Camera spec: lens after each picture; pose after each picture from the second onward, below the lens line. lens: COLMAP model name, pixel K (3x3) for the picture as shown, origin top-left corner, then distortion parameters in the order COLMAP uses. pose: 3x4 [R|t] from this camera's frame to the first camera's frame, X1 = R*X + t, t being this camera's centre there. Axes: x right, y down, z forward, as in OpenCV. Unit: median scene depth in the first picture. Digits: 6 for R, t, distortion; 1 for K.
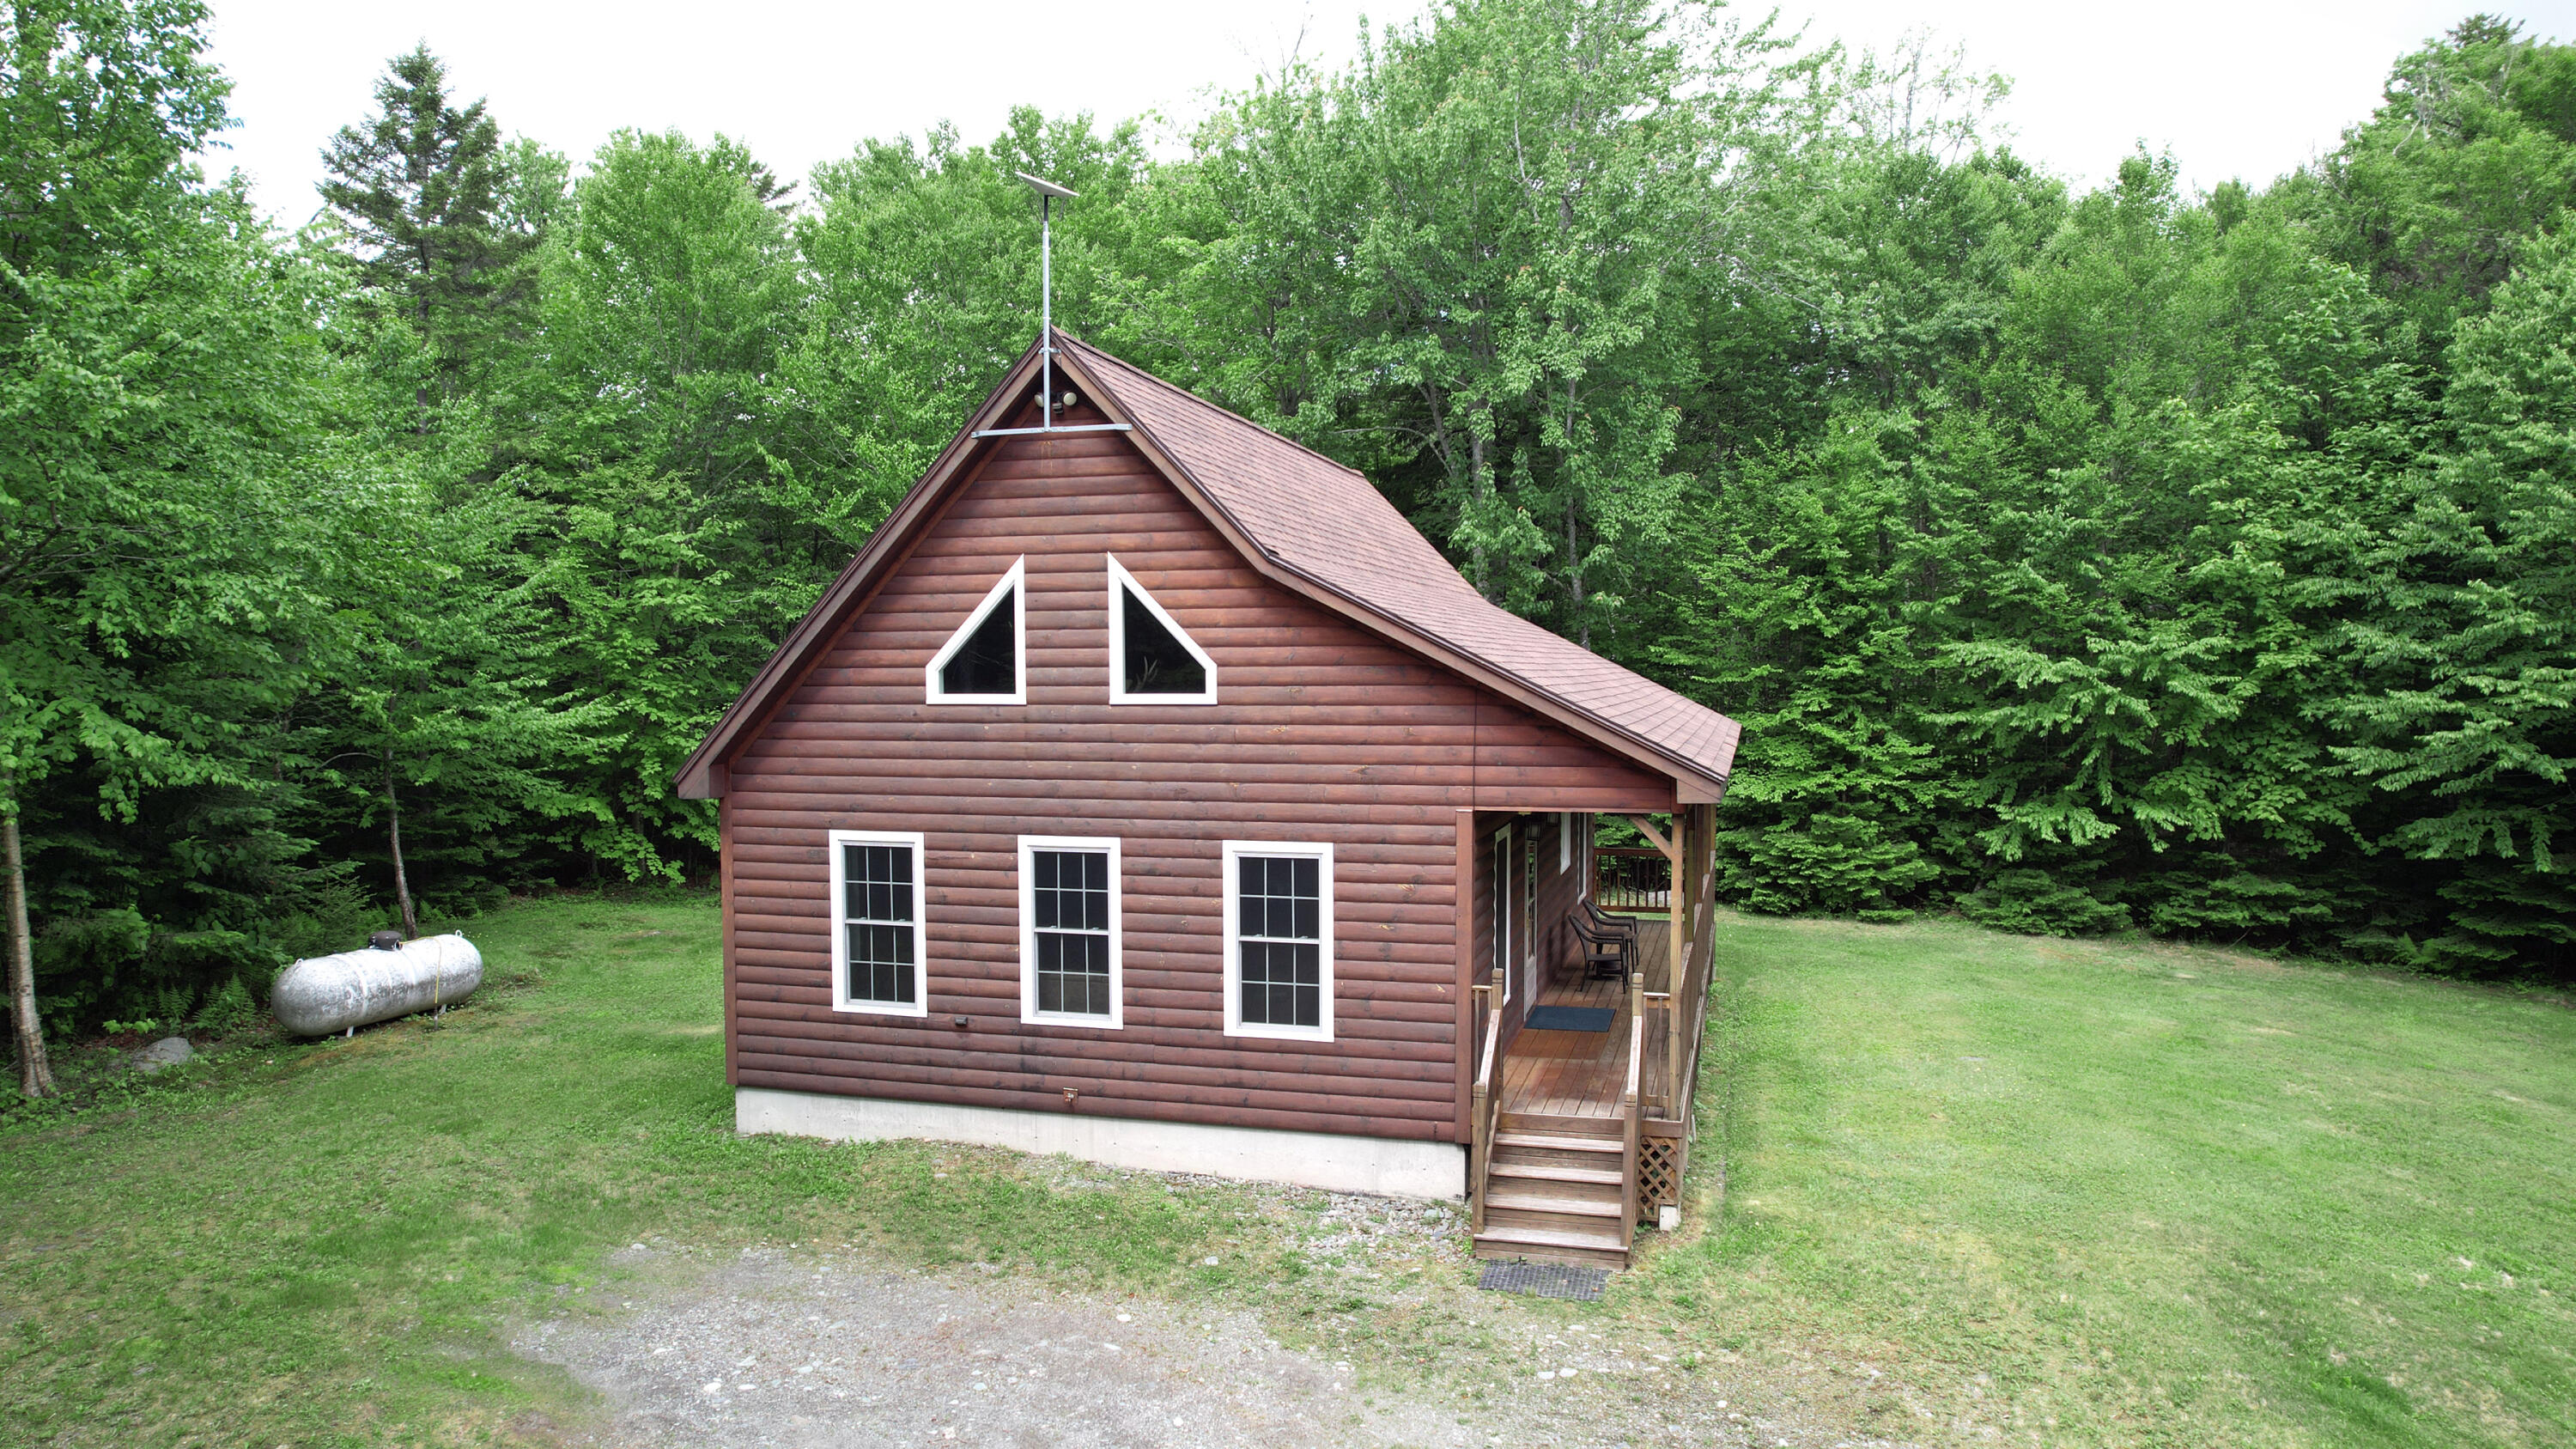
lens RADIAL K [[1643.2, 0, 1288.0], [0, 1643.2, 724.5], [0, 0, 1]] dist [-0.042442, 0.005013]
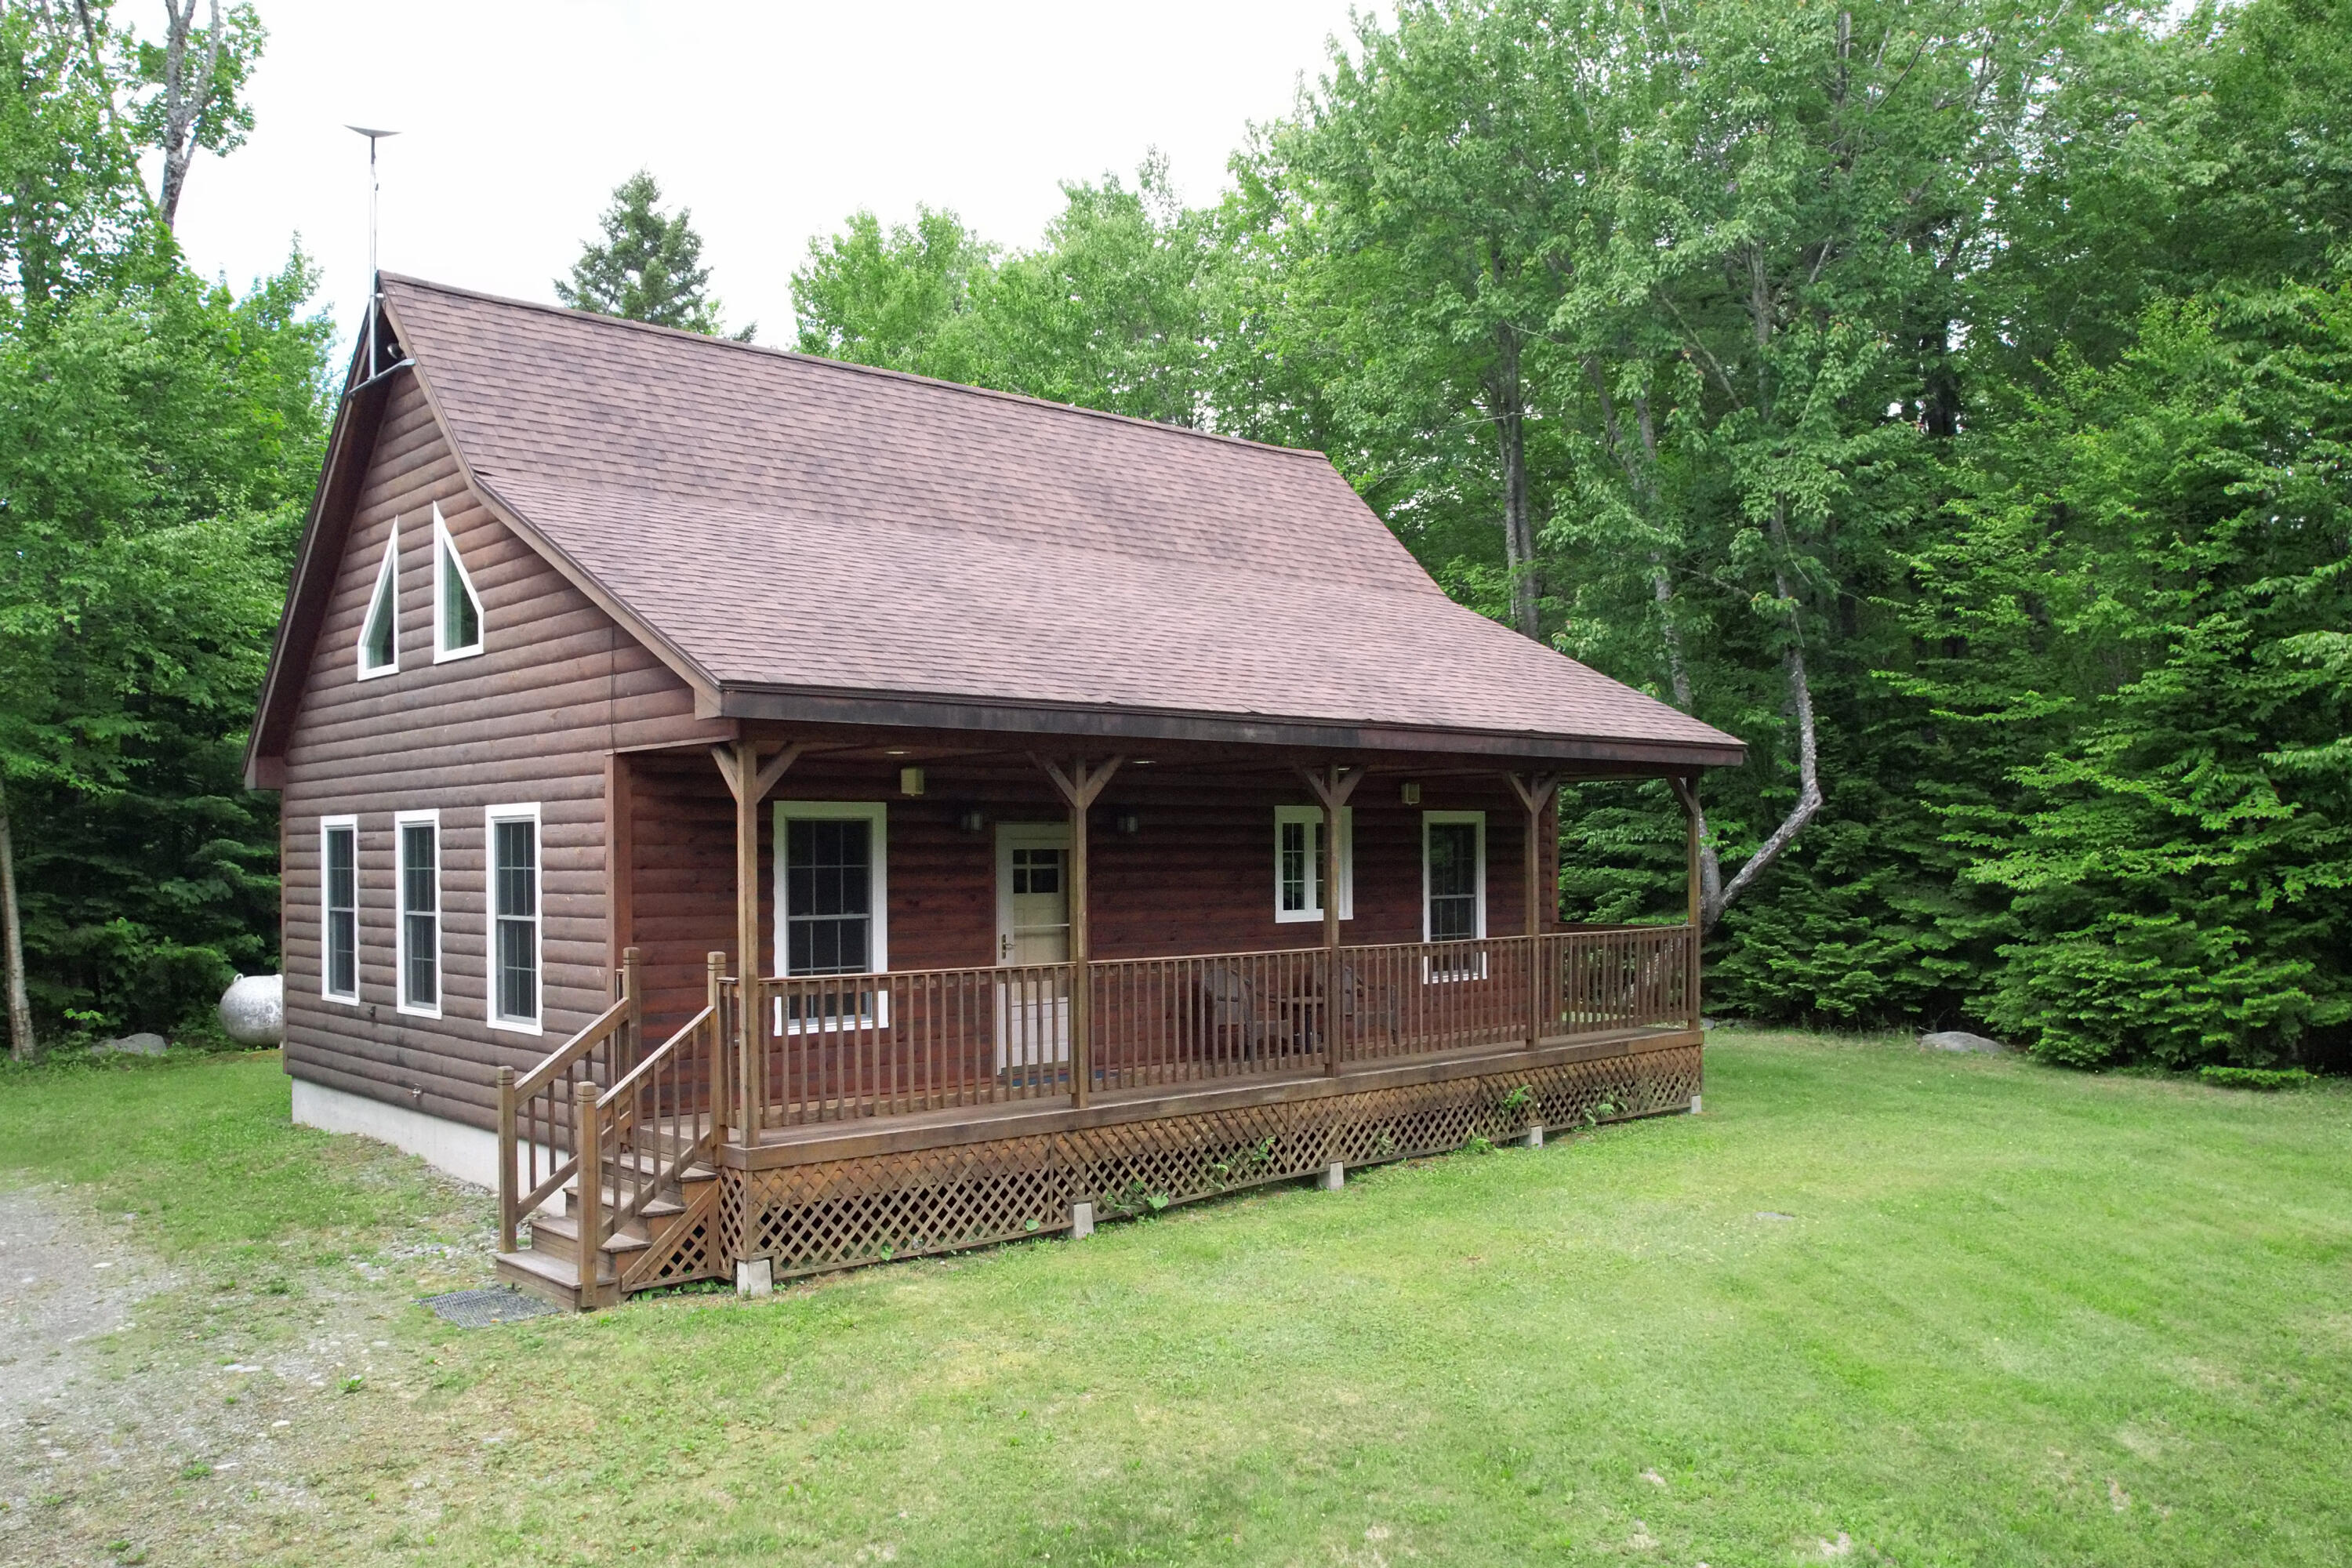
lens RADIAL K [[1860.0, 0, 1123.6], [0, 1860.0, 850.2], [0, 0, 1]] dist [-0.054991, 0.000565]
pose [[0.841547, -0.002722, -0.540177, 0.776543], [-0.015768, 0.999437, -0.029602, 0.116457], [0.539953, 0.033428, 0.841031, 0.339621]]
